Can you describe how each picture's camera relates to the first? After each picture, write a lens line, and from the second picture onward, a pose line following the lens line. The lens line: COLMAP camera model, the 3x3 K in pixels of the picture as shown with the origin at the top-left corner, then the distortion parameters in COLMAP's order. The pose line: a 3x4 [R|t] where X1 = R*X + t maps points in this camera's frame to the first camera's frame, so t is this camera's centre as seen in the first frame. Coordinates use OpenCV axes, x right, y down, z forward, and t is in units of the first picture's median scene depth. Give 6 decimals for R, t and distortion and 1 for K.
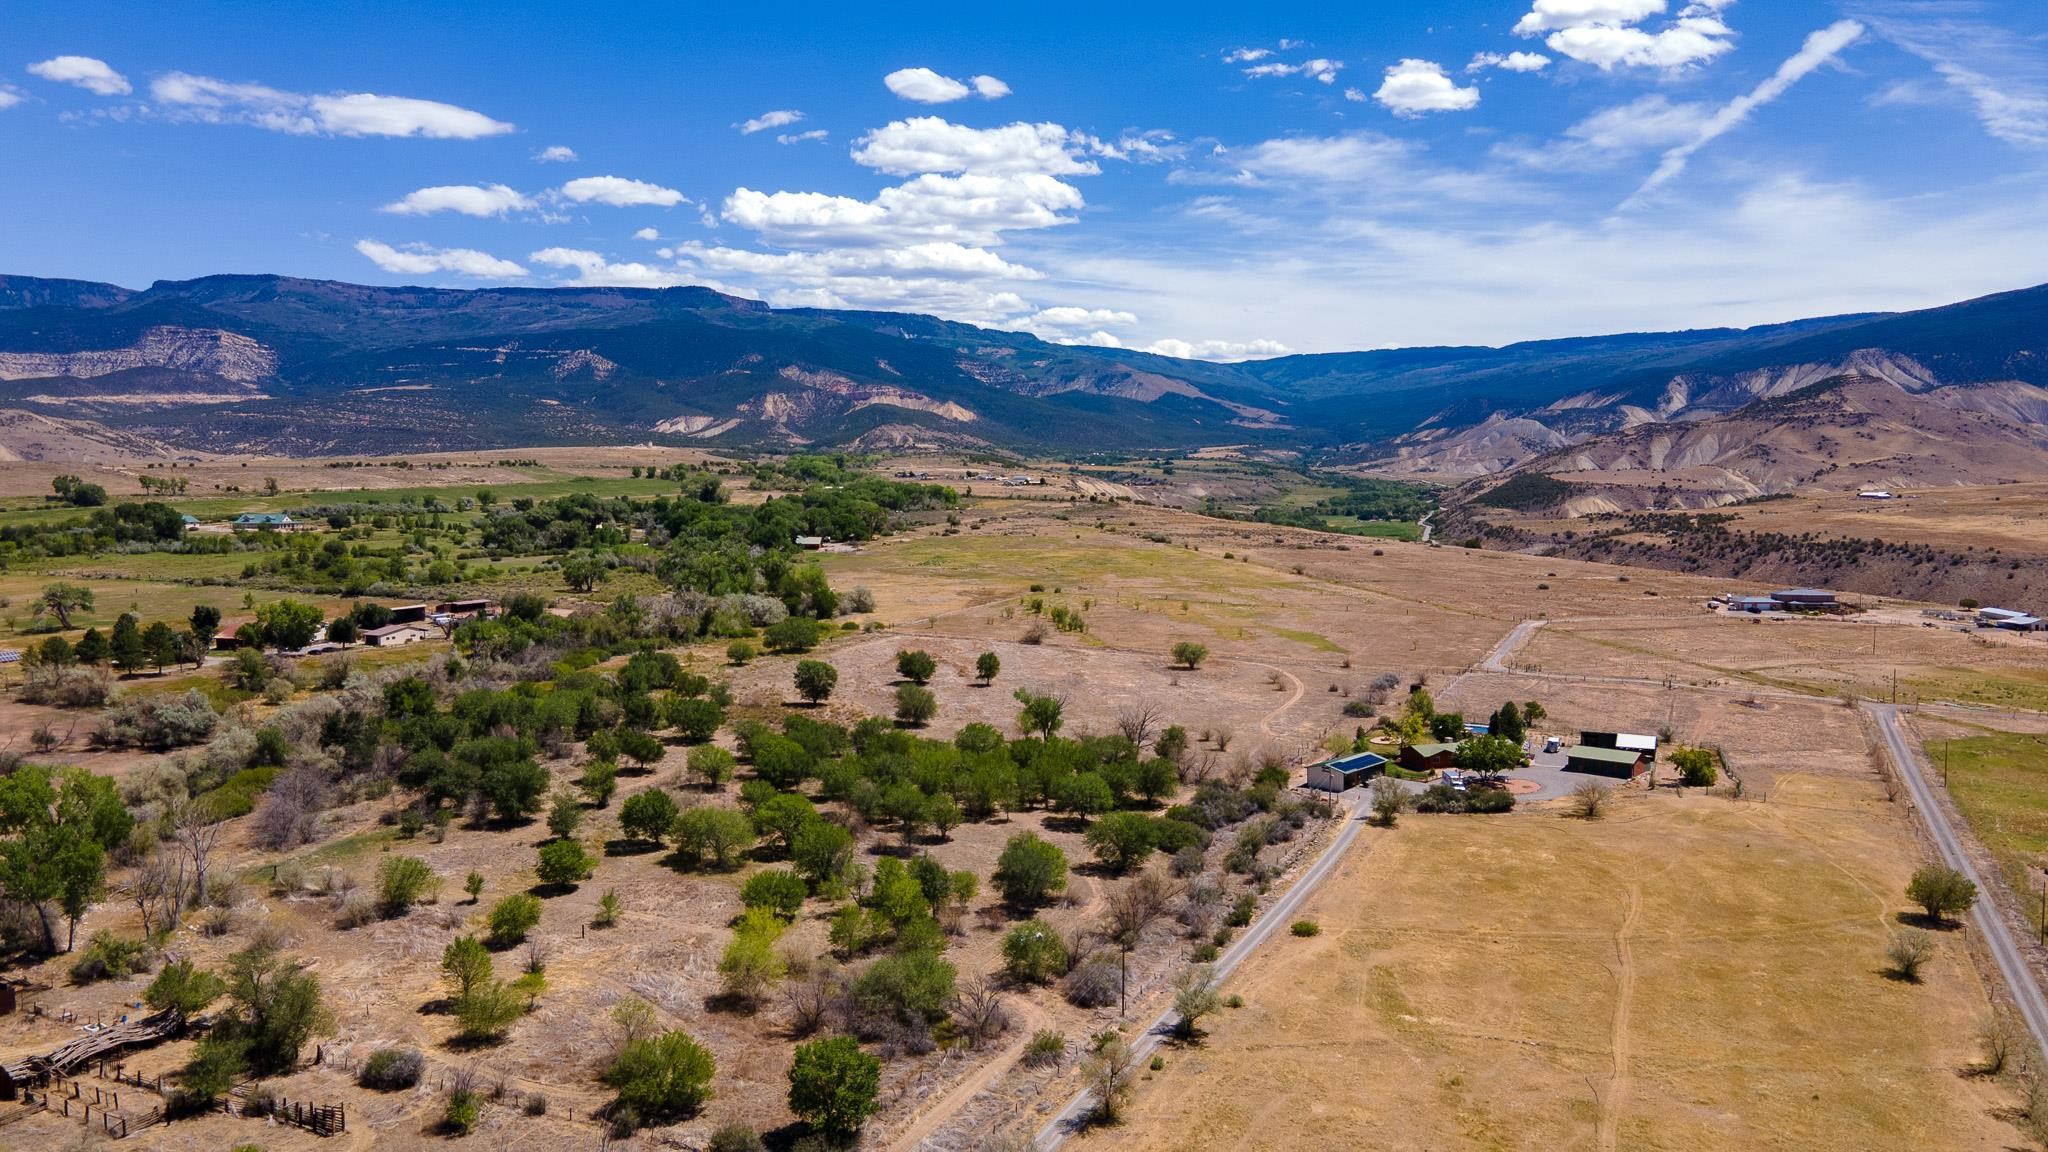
lens RADIAL K [[1496.5, 0, 1022.1], [0, 1496.5, 561.7], [0, 0, 1]] dist [0.020340, 0.046668]
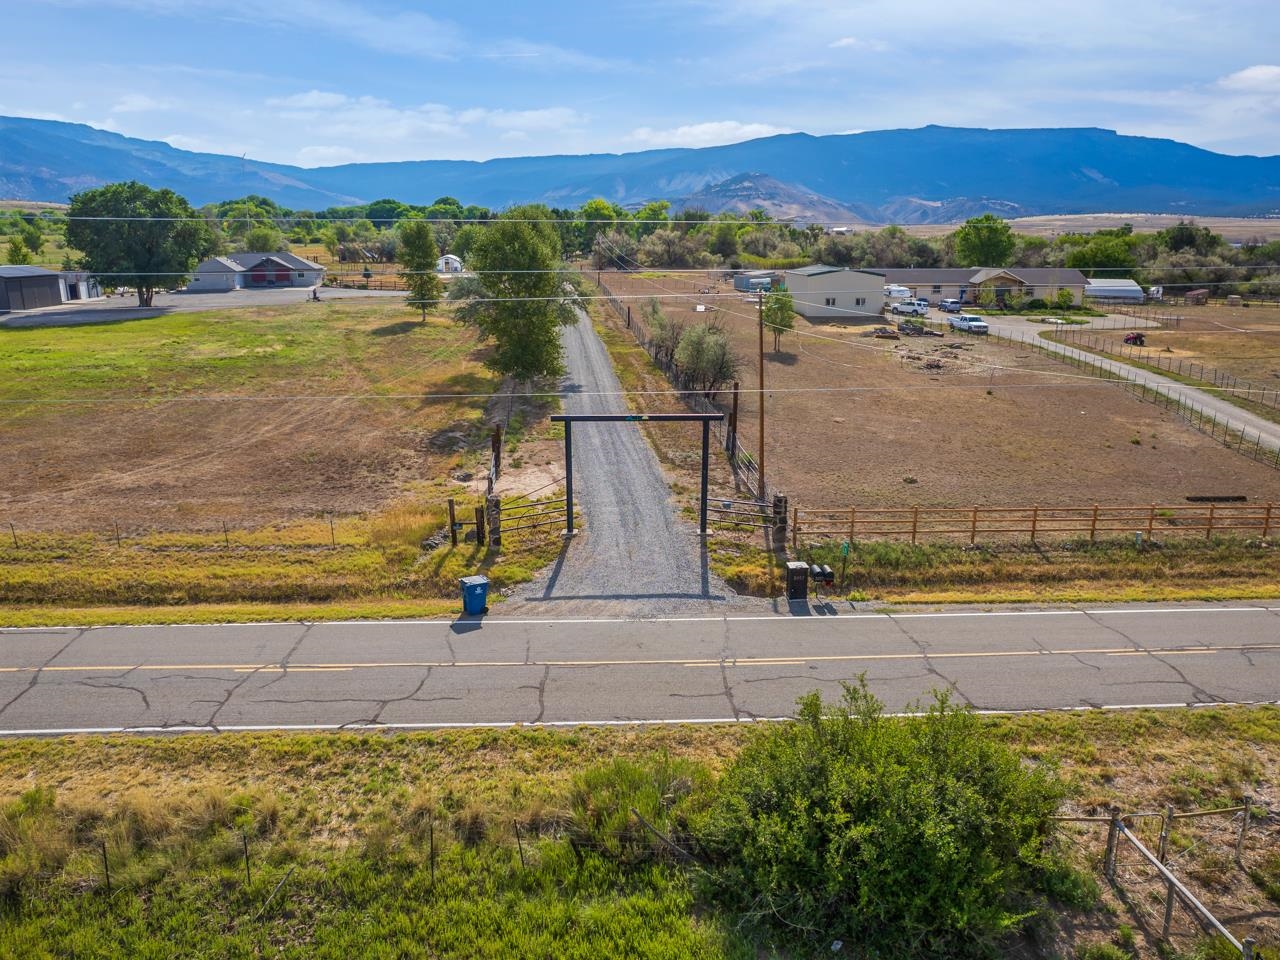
lens RADIAL K [[925.6, 0, 633.3], [0, 925.6, 482.3], [0, 0, 1]] dist [-0.046818, 0.005720]
pose [[0.886404, -0.123332, 0.446180, -0.105632], [0.035734, 0.979209, 0.199680, 0.012871], [-0.461531, -0.161054, 0.872383, 0.049038]]
